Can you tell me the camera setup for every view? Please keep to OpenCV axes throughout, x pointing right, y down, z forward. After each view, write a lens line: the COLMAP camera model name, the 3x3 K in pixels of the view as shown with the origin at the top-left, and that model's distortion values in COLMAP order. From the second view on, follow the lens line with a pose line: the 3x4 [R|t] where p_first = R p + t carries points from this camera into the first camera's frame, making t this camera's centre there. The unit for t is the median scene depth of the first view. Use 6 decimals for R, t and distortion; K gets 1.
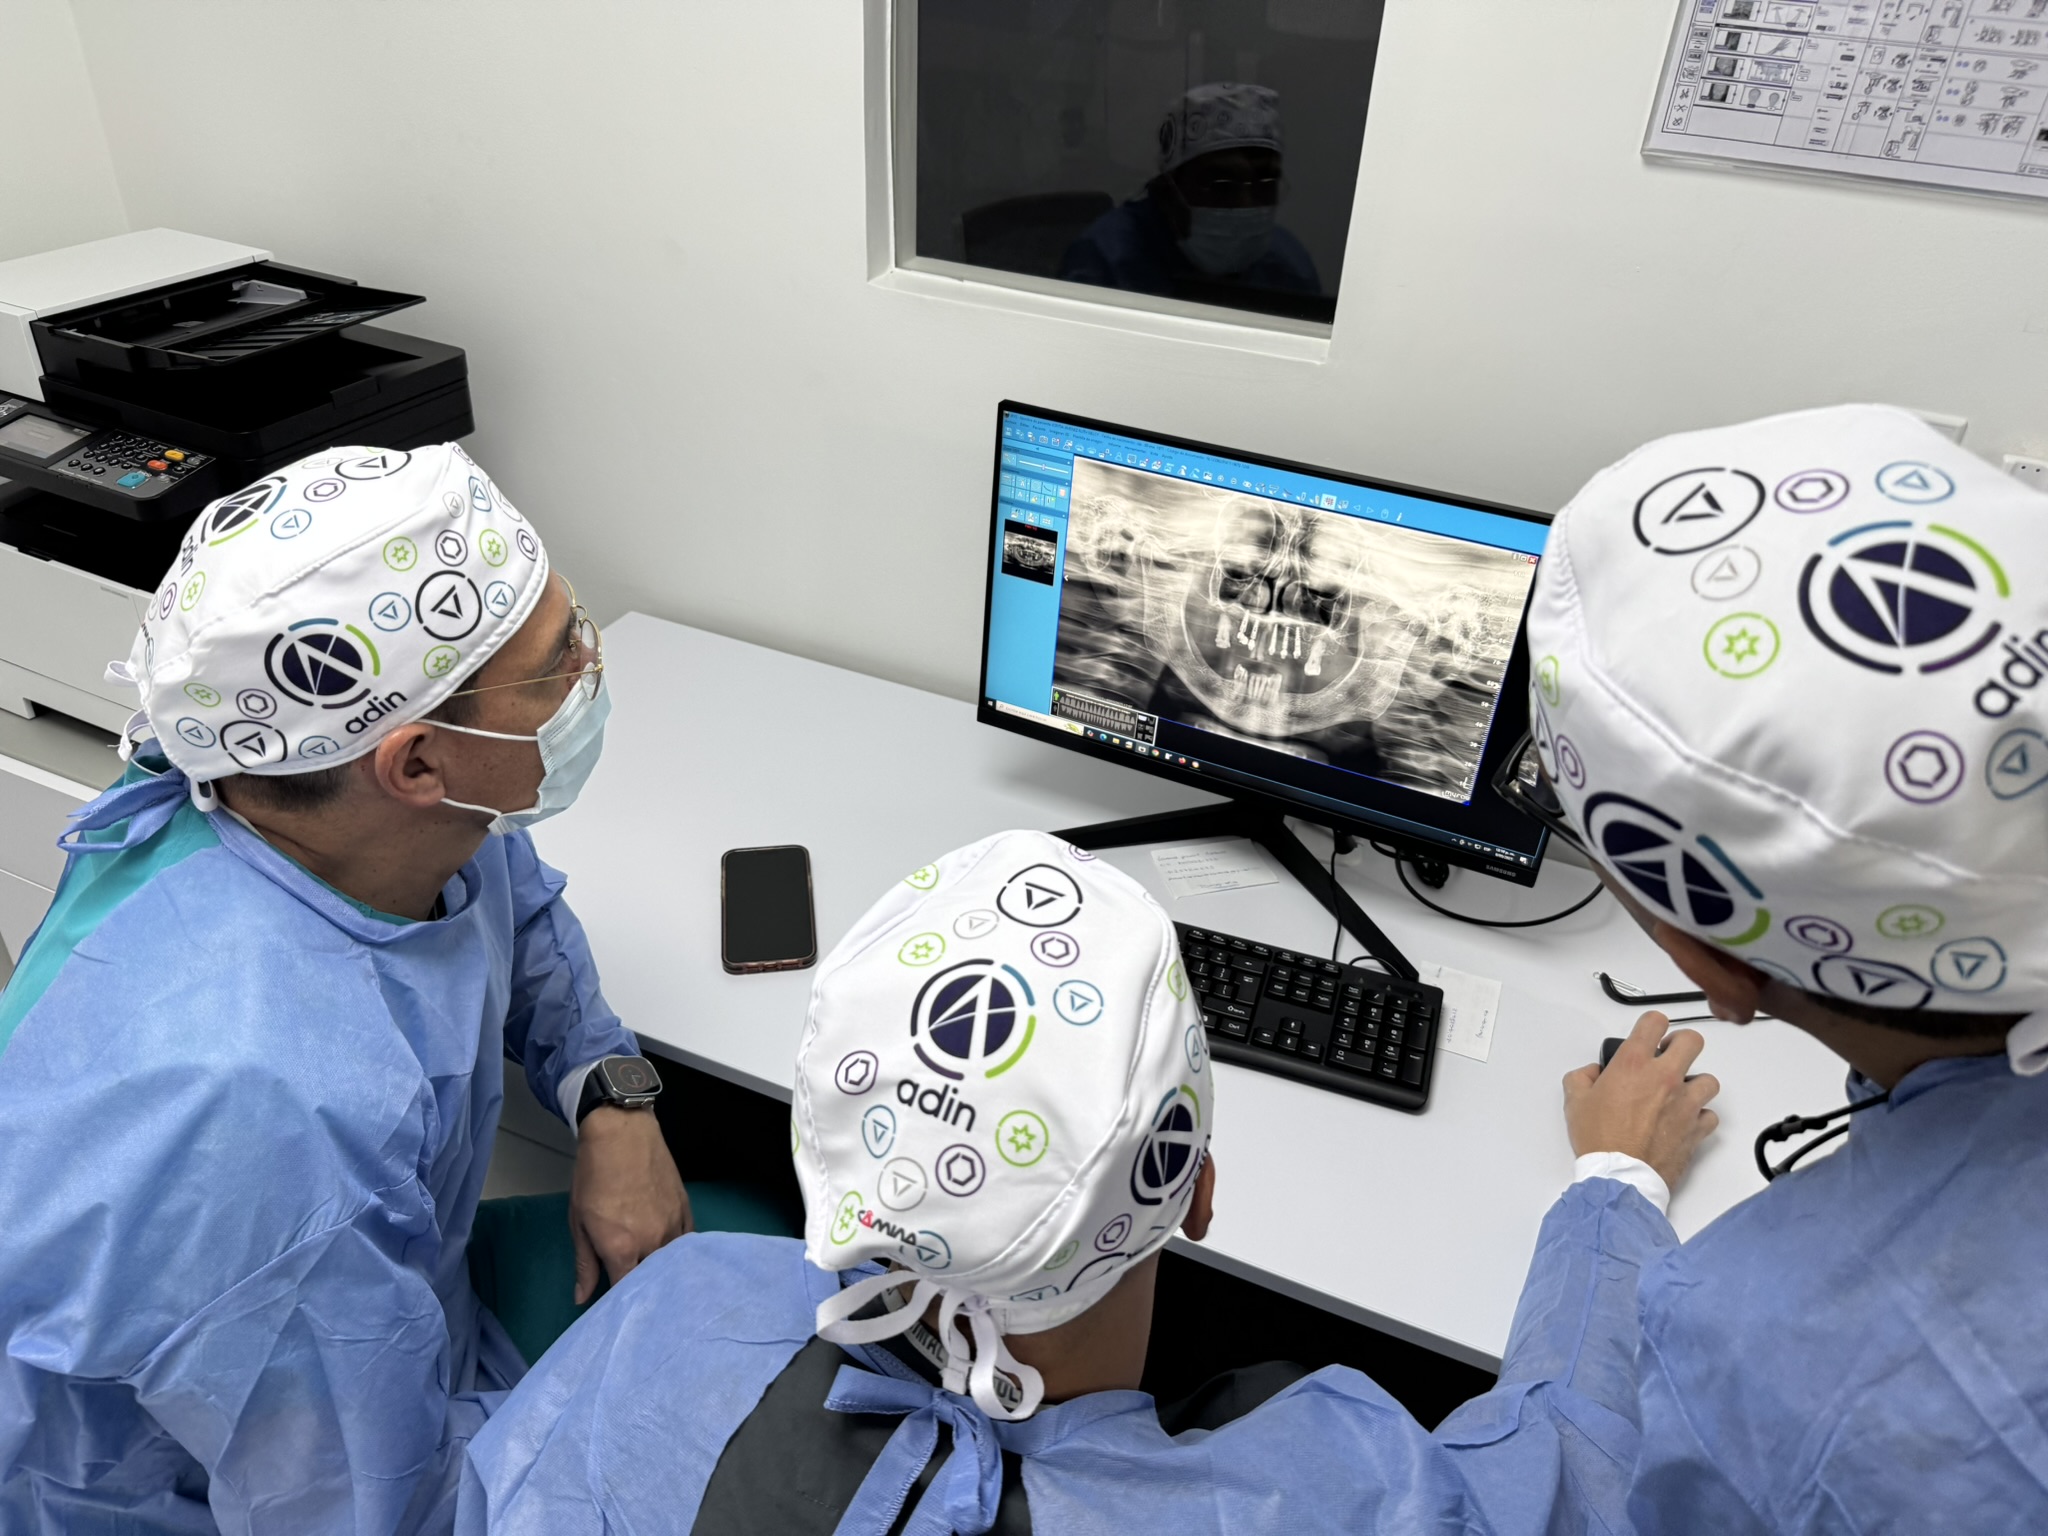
lens RADIAL K [[1442.2, 0, 1026.1], [0, 1442.2, 773.7], [0, 0, 1]] dist [0.012738, -0.006696]
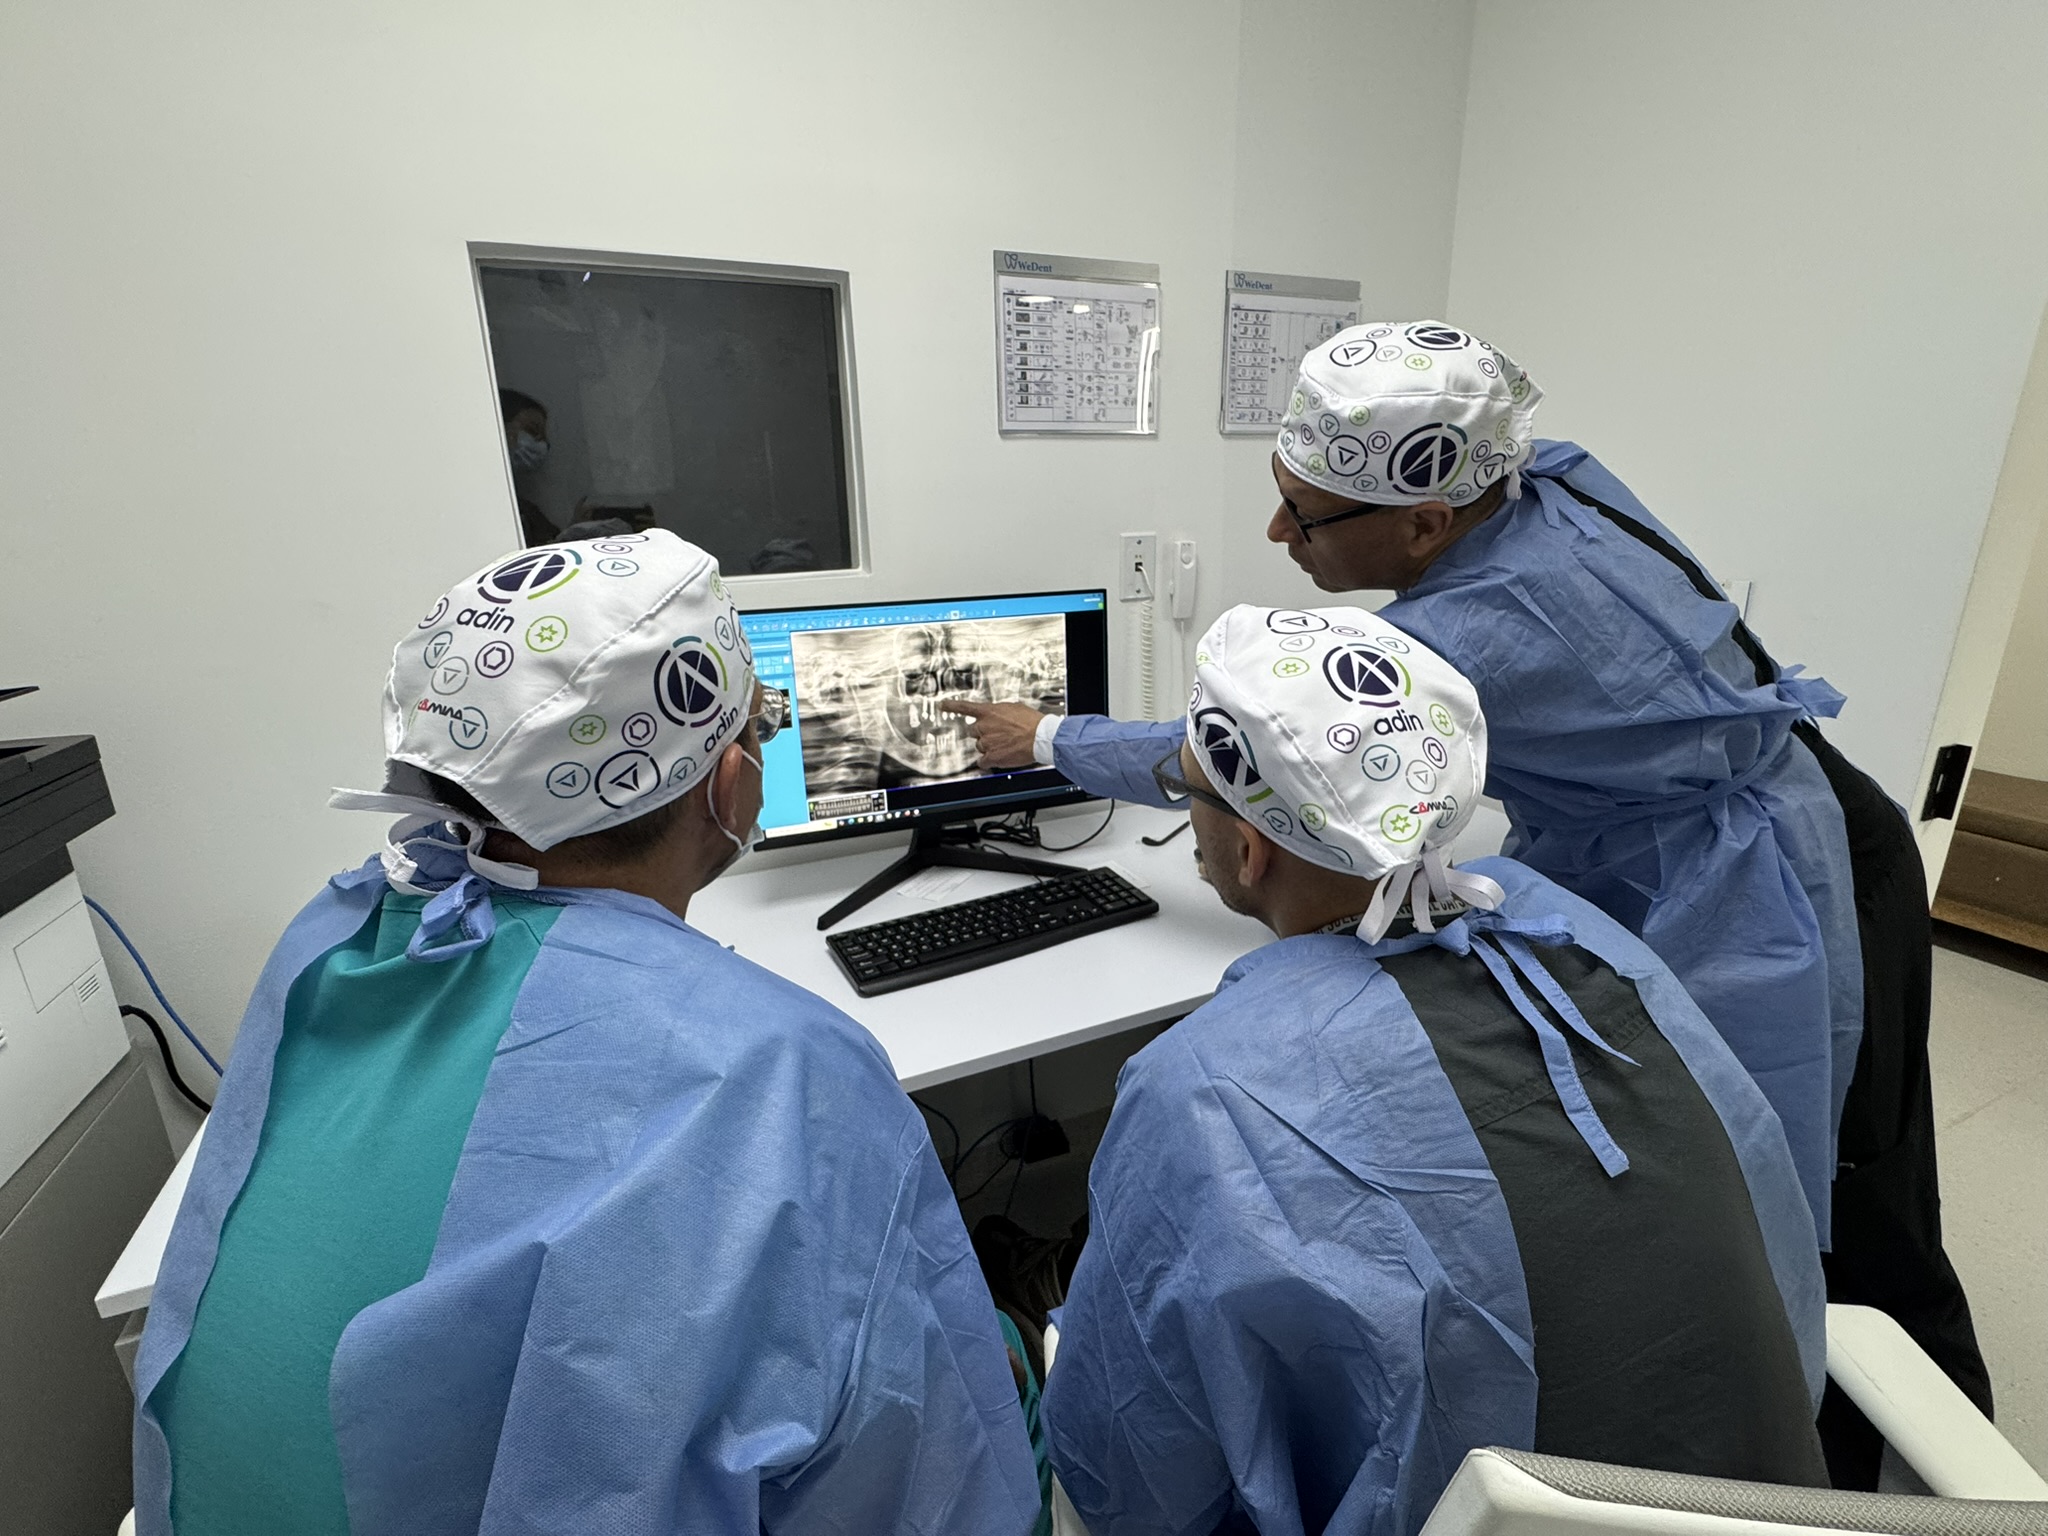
lens RADIAL K [[884.2, 0, 980.7], [0, 884.2, 725.9], [0, 0, 1]] dist [0.004043, 0.000061]
pose [[0.687850, -0.243323, 0.683854, -0.476071], [0.449394, 0.882614, -0.137977, 0.076624], [-0.570006, 0.402227, 0.716454, 0.279642]]
